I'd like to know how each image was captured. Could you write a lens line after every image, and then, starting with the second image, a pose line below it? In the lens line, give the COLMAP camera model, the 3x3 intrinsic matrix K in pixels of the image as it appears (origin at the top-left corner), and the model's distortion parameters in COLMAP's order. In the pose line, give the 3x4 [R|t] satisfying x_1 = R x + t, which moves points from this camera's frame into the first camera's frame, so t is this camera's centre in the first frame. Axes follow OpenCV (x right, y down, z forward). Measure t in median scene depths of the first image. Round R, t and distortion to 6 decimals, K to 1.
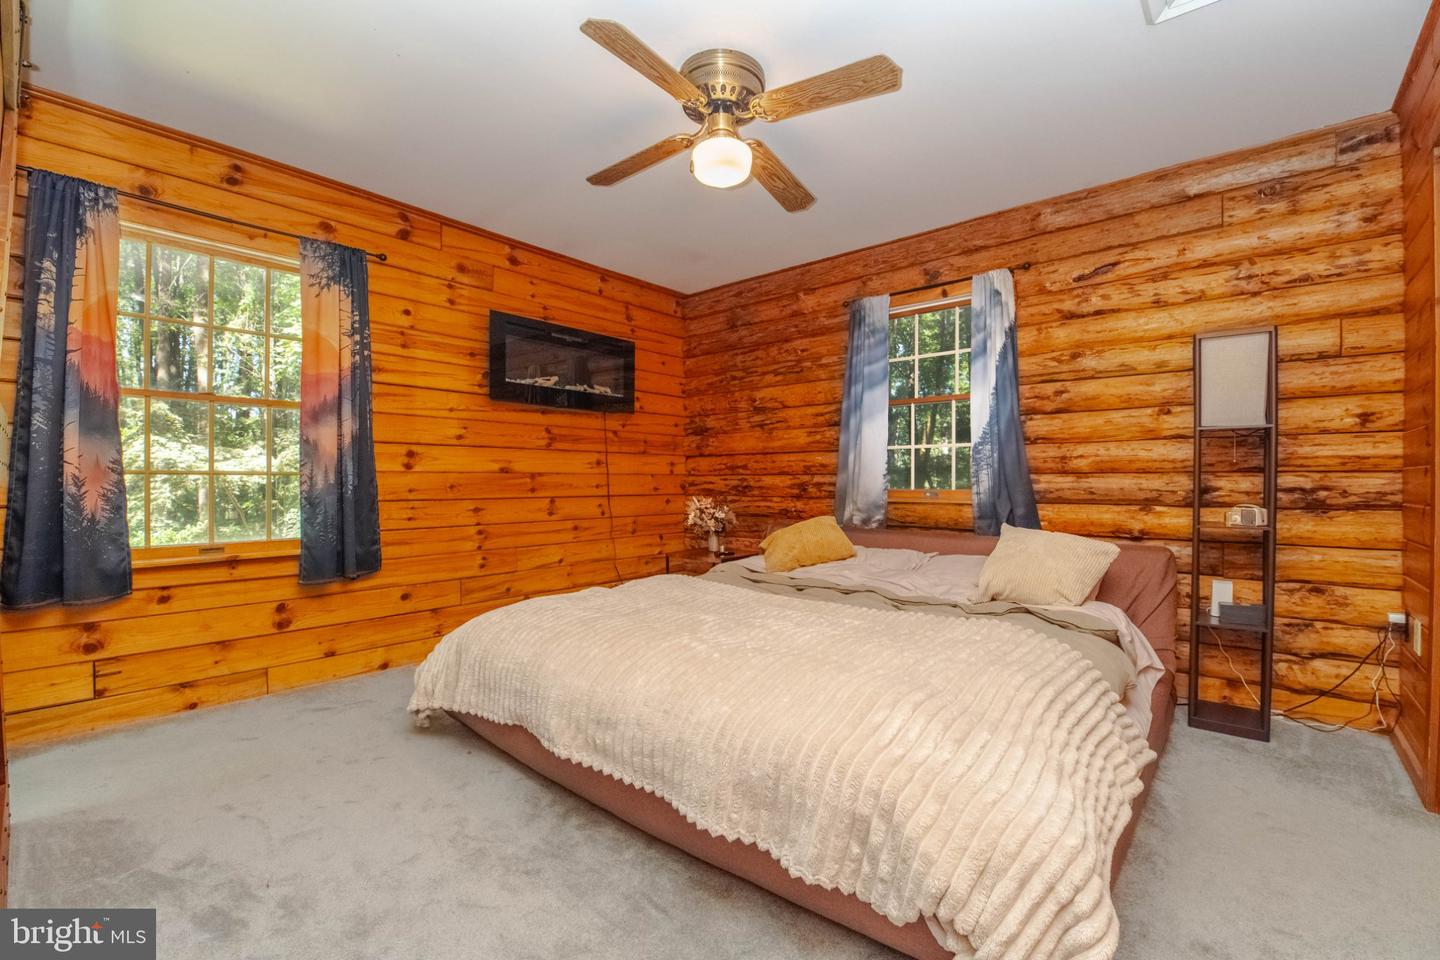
lens RADIAL K [[618.3, 0, 727.5], [0, 618.3, 476.3], [0, 0, 1]] dist [-0.004901, -0.001150]
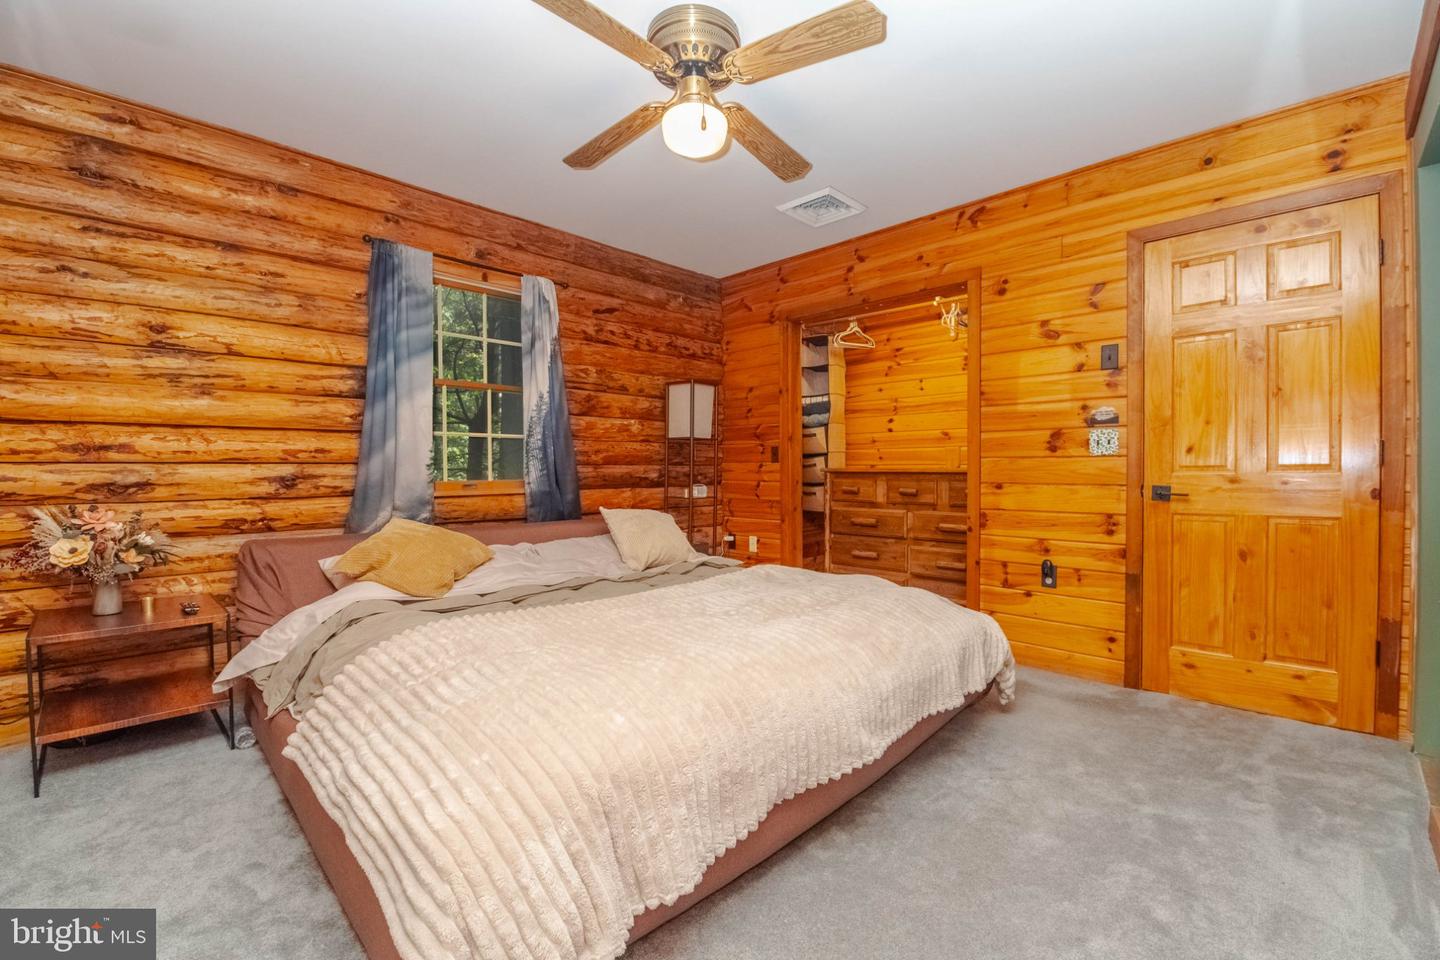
lens RADIAL K [[618.3, 0, 726.4], [0, 618.3, 476.8], [0, 0, 1]] dist [-0.004901, -0.001150]
pose [[0.080529, -0.012300, 0.996676, -0.612340], [-0.002811, 0.999917, 0.012567, 0.002610], [-0.996748, -0.003814, 0.080487, 0.574396]]
